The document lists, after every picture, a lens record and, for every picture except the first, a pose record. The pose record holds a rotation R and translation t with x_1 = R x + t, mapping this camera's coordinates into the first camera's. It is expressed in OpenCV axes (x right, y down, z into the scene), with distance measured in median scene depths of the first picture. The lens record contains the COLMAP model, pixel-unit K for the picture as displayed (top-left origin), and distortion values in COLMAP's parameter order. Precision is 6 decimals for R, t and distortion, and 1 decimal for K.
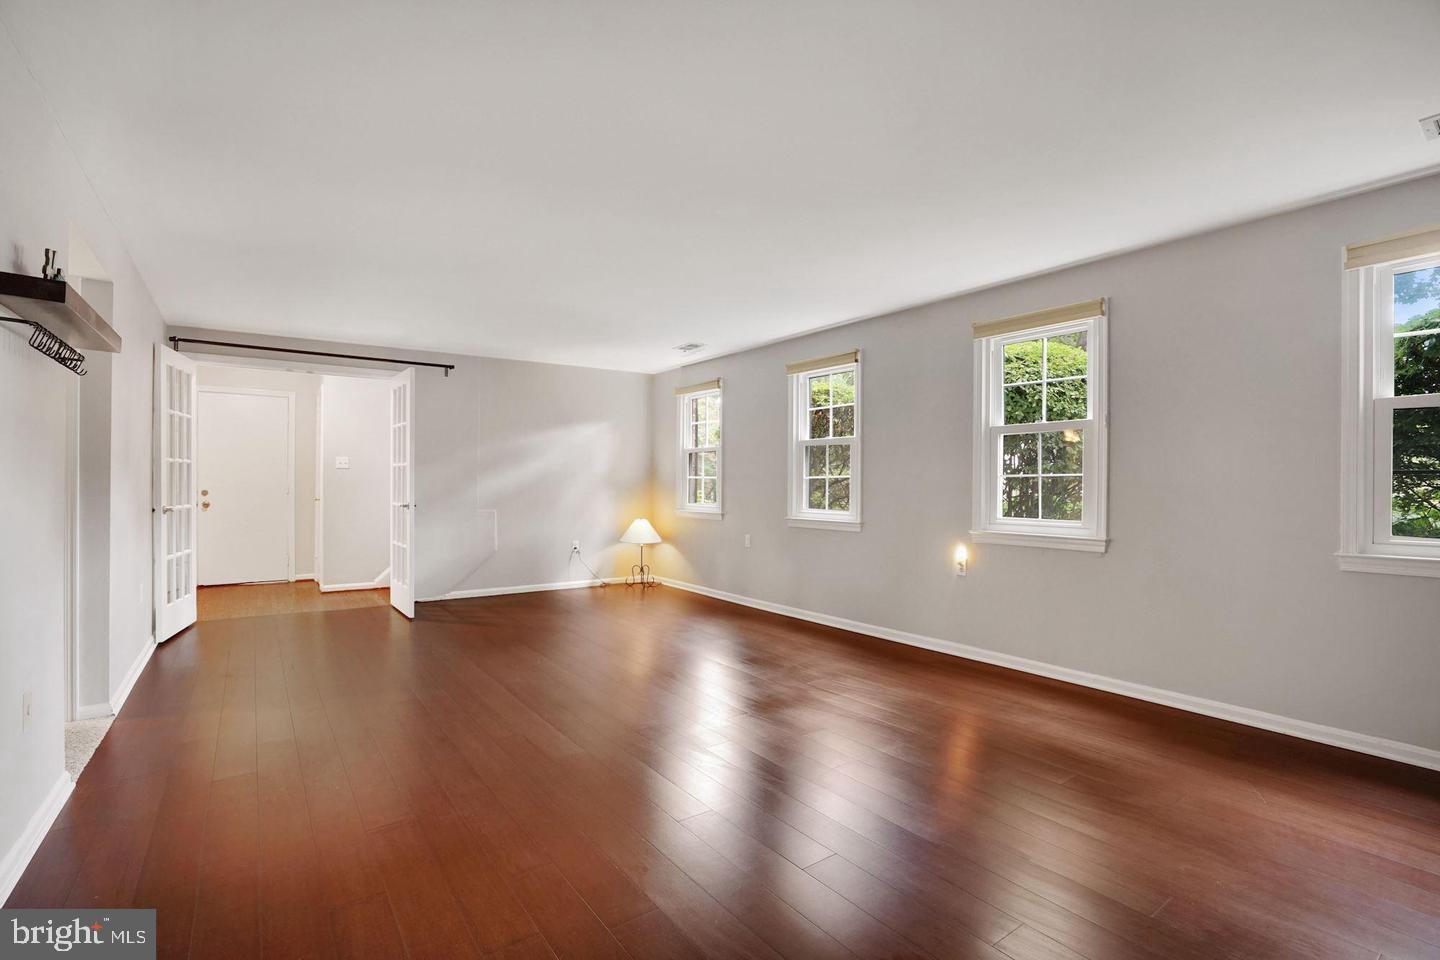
lens RADIAL K [[666.8, 0, 725.3], [0, 666.8, 485.1], [0, 0, 1]] dist [-0.025377, 0.001998]
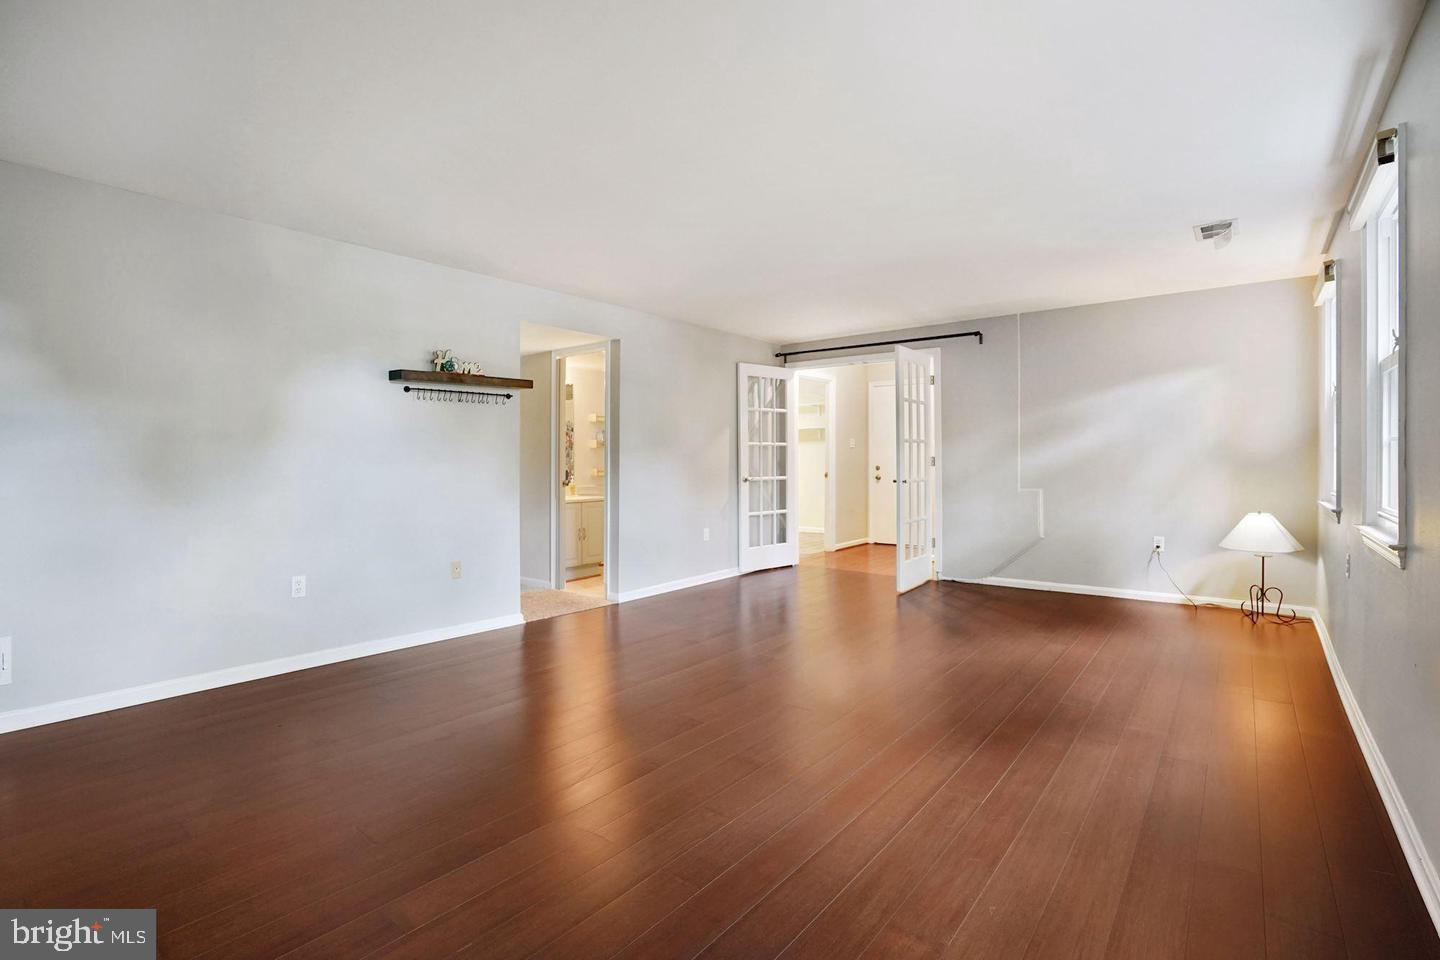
lens RADIAL K [[666.8, 0, 731.3], [0, 666.8, 472.2], [0, 0, 1]] dist [-0.025377, 0.001998]
pose [[0.307019, 0.011682, -0.951632, 0.427745], [0.003022, 0.999908, 0.013249, 0.002695], [0.951699, -0.006944, 0.306955, 0.450694]]
